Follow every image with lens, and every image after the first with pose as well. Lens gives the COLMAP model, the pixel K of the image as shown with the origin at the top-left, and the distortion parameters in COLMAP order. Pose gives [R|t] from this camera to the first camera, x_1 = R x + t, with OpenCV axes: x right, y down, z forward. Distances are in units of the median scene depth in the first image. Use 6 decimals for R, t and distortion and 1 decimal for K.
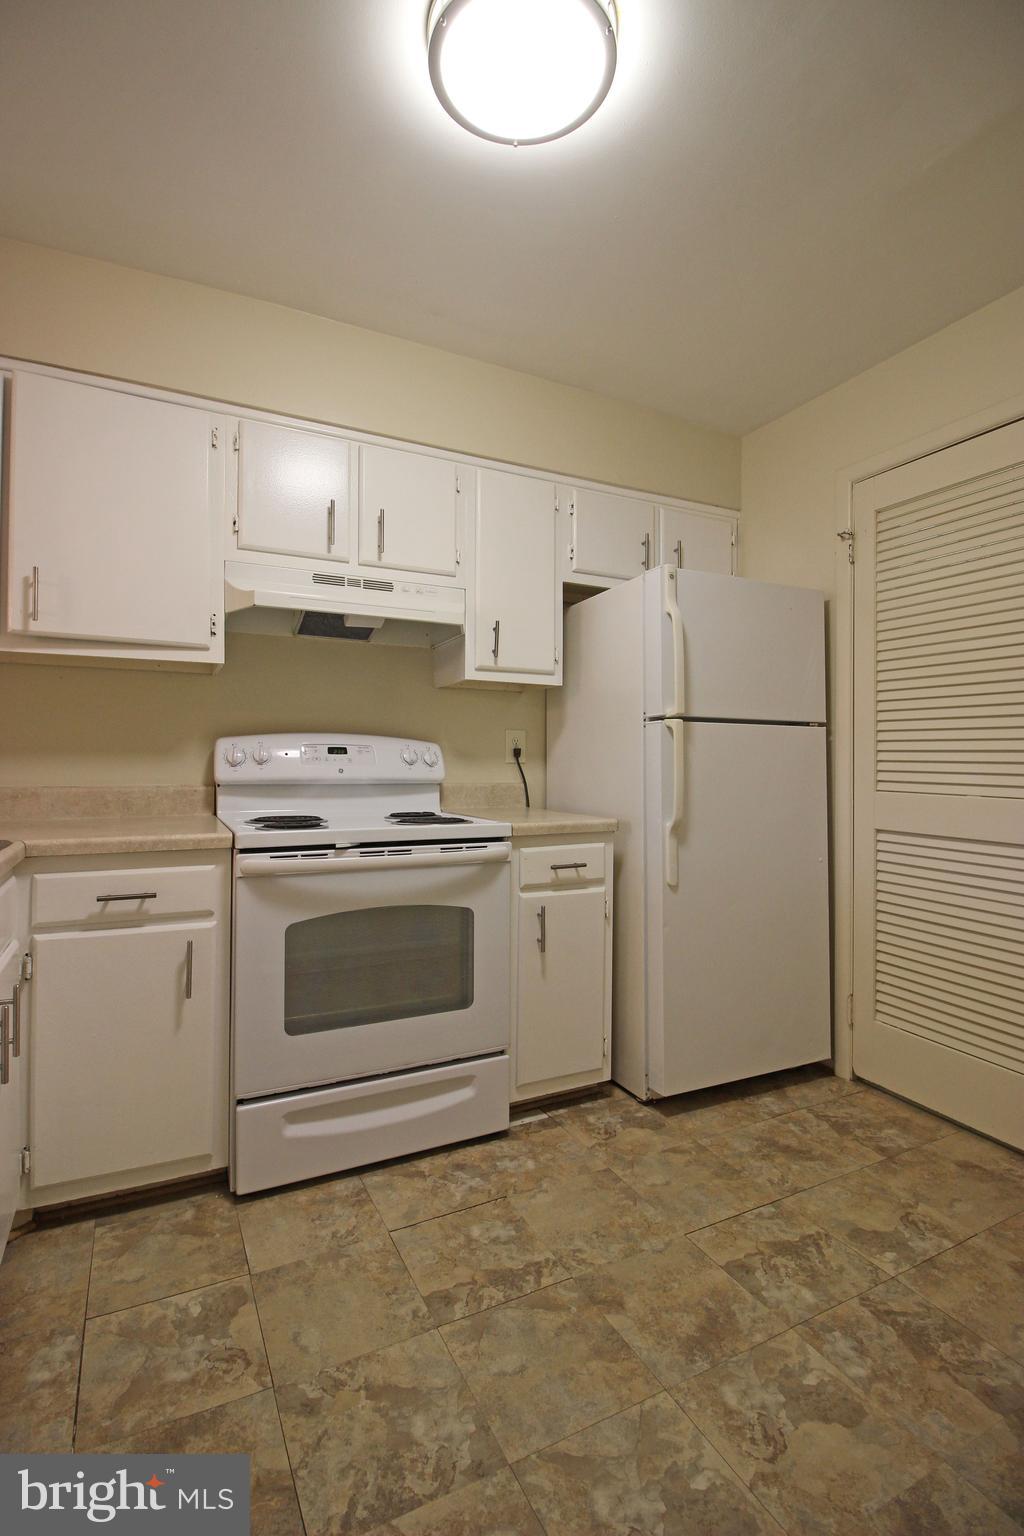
lens RADIAL K [[708.9, 0, 503.8], [0, 708.9, 756.6], [0, 0, 1]] dist [-0.015017, -0.005348]
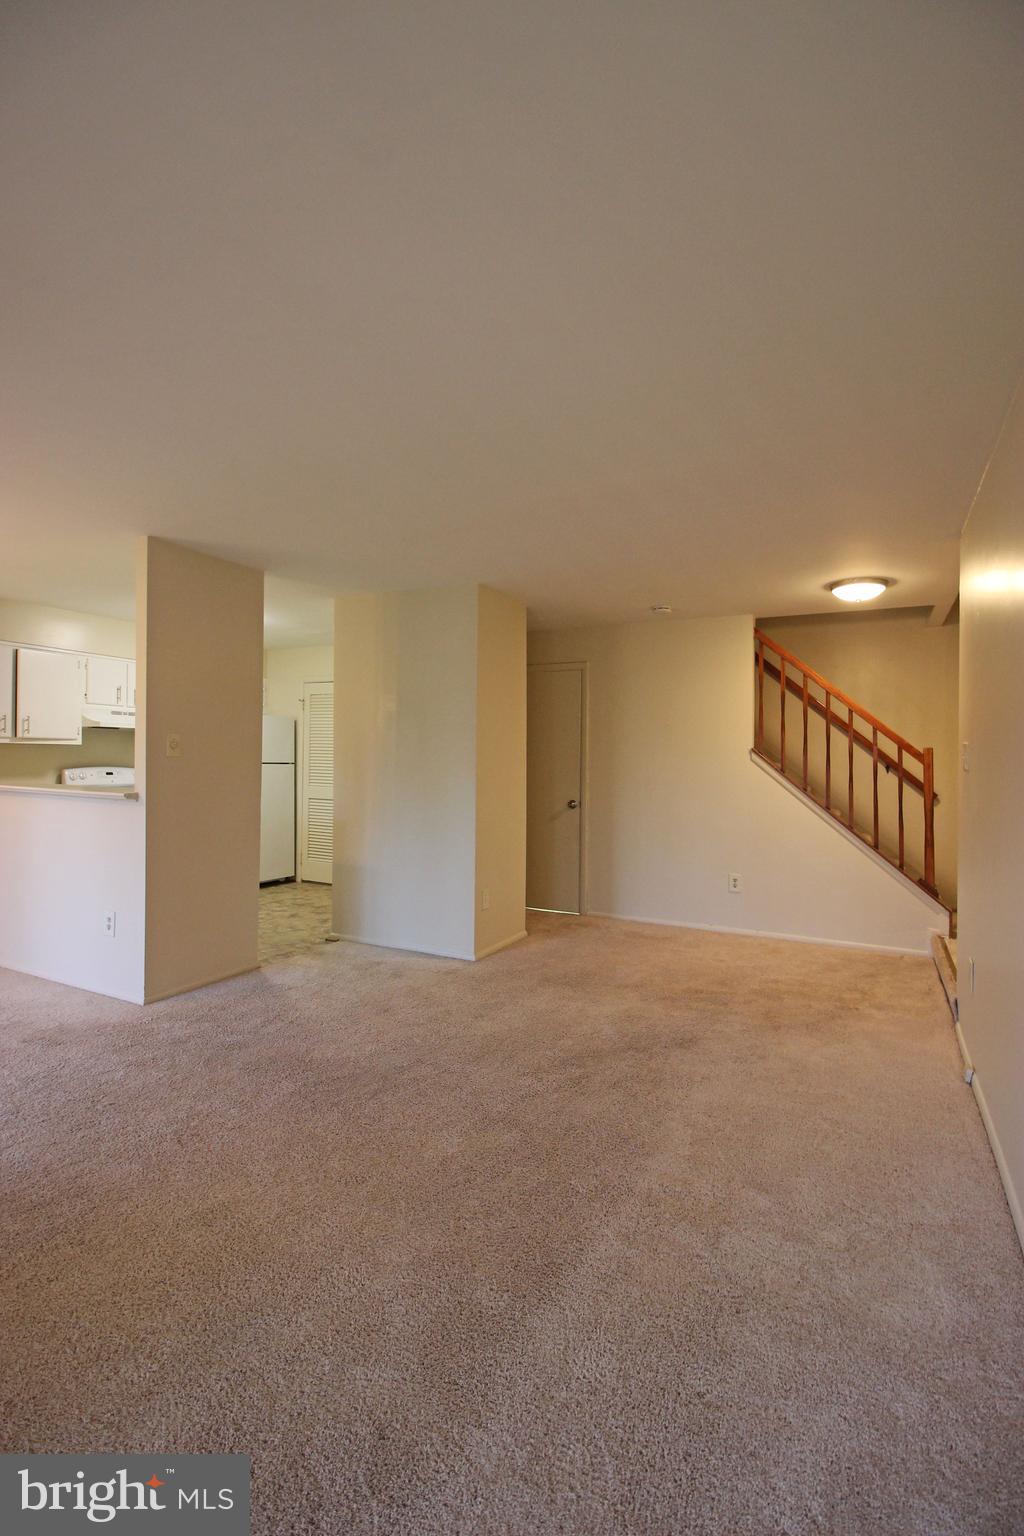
lens RADIAL K [[708.9, 0, 503.8], [0, 708.9, 756.6], [0, 0, 1]] dist [-0.015017, -0.005348]
pose [[0.809972, 0.007501, 0.586421, -0.615922], [-0.010518, 0.999943, 0.001738, -0.095748], [-0.586375, -0.007575, 0.810005, -2.065274]]
